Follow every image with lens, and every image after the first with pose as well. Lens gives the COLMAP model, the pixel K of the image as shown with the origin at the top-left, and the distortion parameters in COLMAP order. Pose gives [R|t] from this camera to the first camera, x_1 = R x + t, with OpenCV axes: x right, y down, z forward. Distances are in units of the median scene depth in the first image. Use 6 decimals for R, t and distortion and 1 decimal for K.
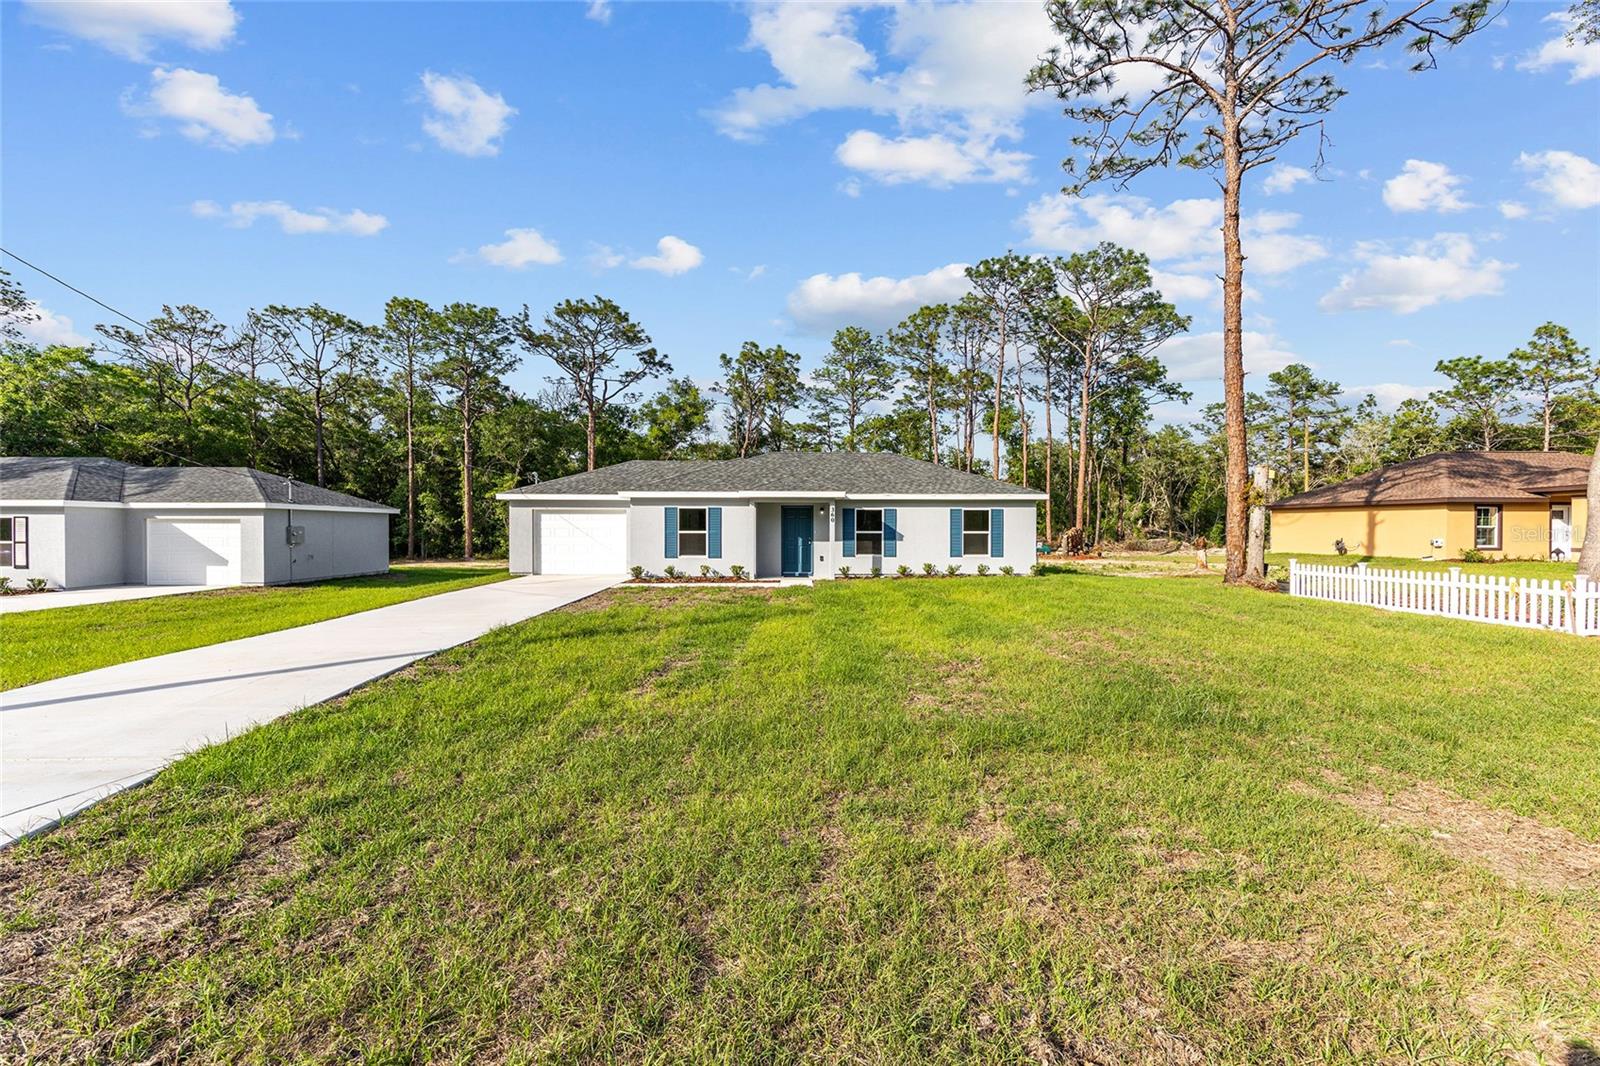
lens RADIAL K [[650.7, 0, 807.4], [0, 650.7, 536.5], [0, 0, 1]] dist [-0.002403, 0.001870]
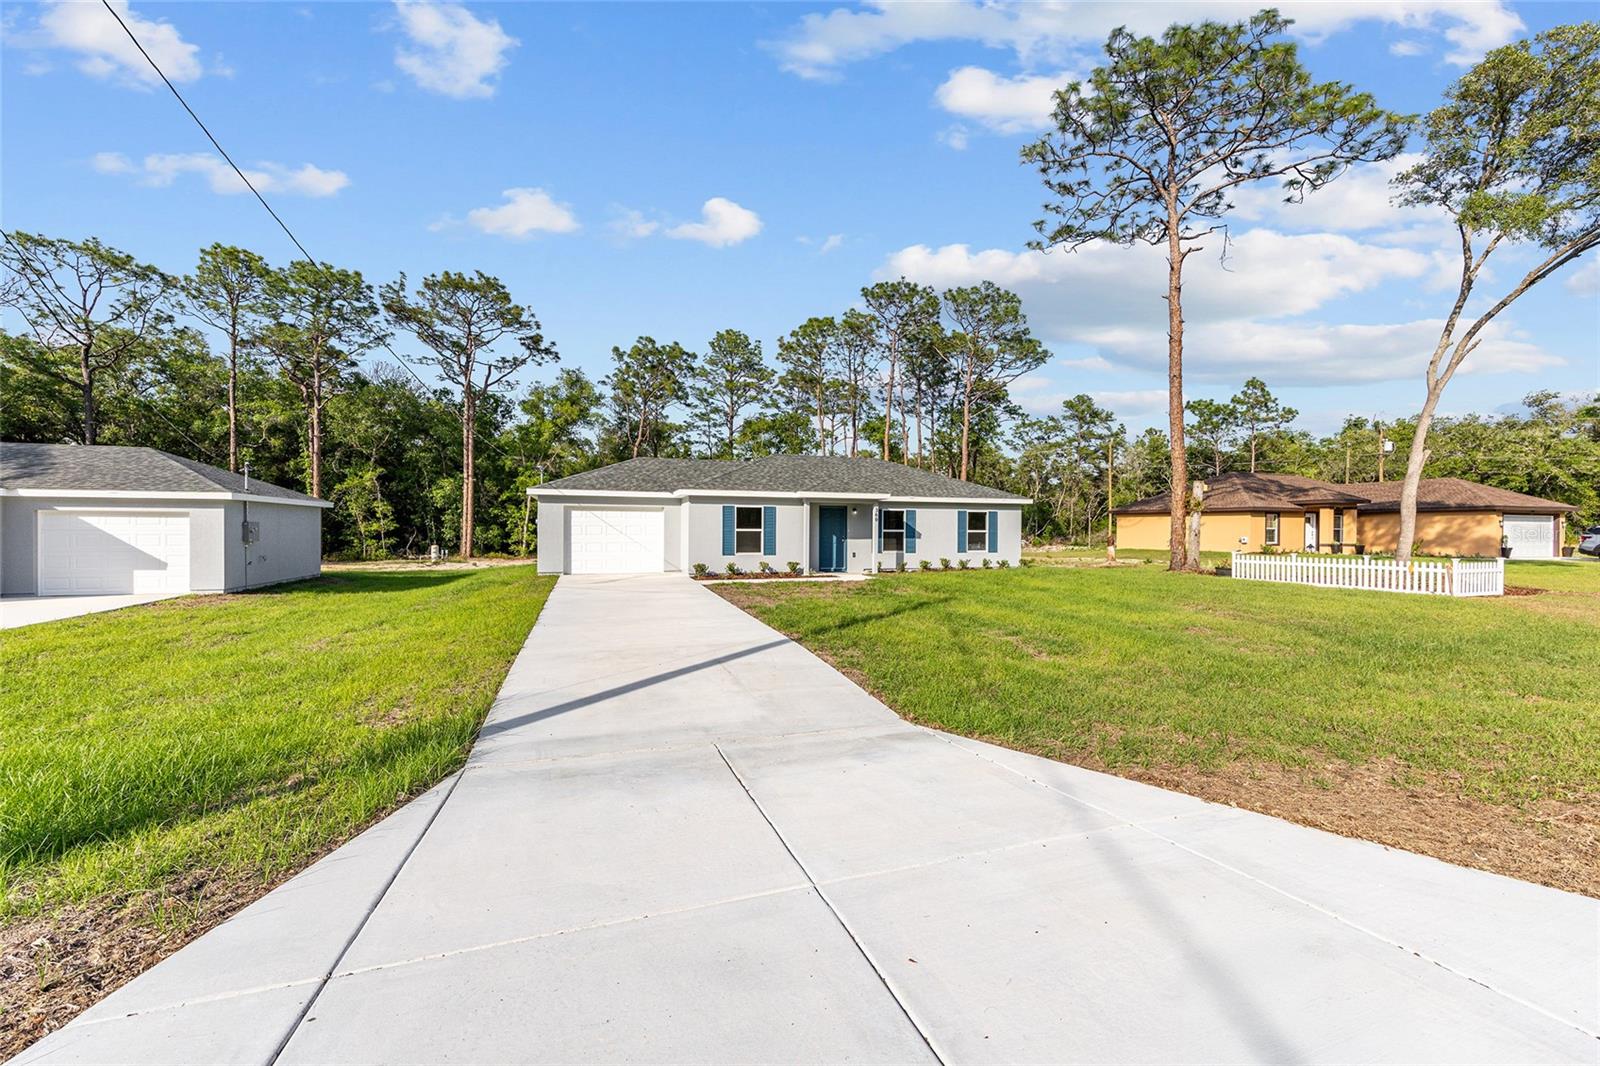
lens RADIAL K [[650.7, 0, 809.2], [0, 650.7, 532.2], [0, 0, 1]] dist [-0.002403, 0.001870]
pose [[0.953777, 0.002767, 0.300502, -0.294439], [-0.000819, 0.999978, -0.006608, 0.002574], [-0.300514, 0.006057, 0.953758, -0.012169]]
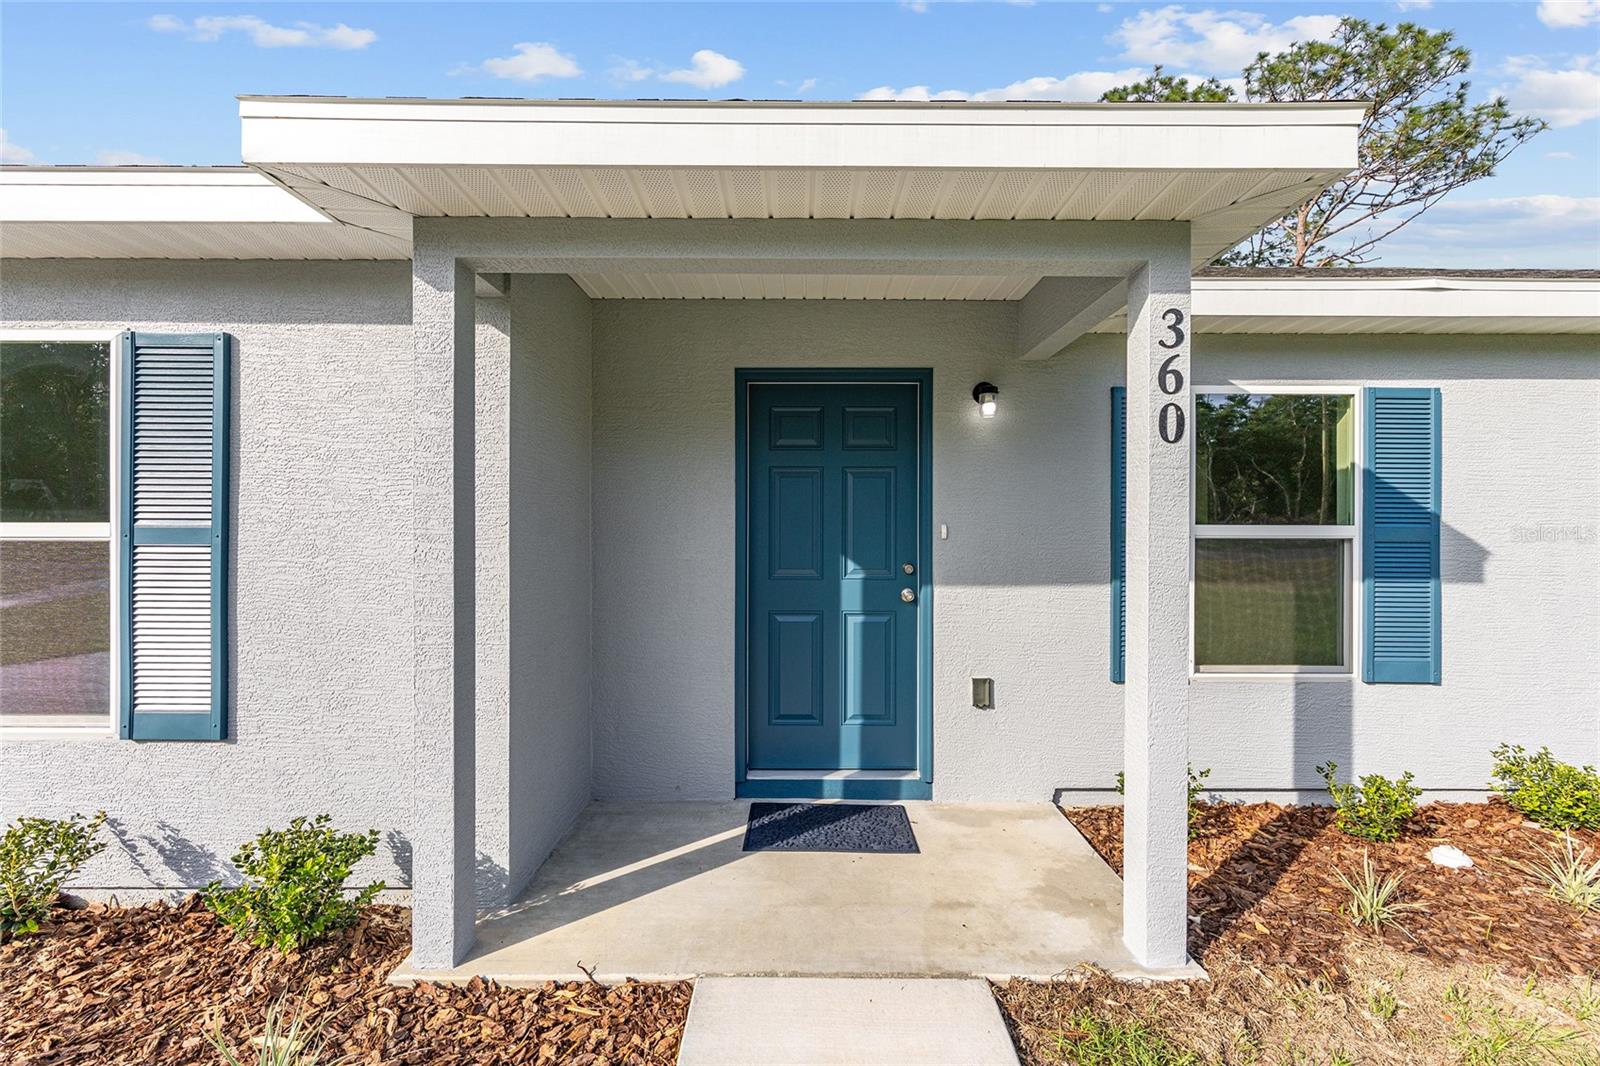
lens RADIAL K [[650.7, 0, 793.5], [0, 650.7, 528.0], [0, 0, 1]] dist [-0.002403, 0.001870]
pose [[0.999891, -0.001992, -0.014655, -0.018256], [0.001905, 0.999980, -0.005974, -0.005002], [0.014666, 0.005945, 0.999875, 0.653507]]
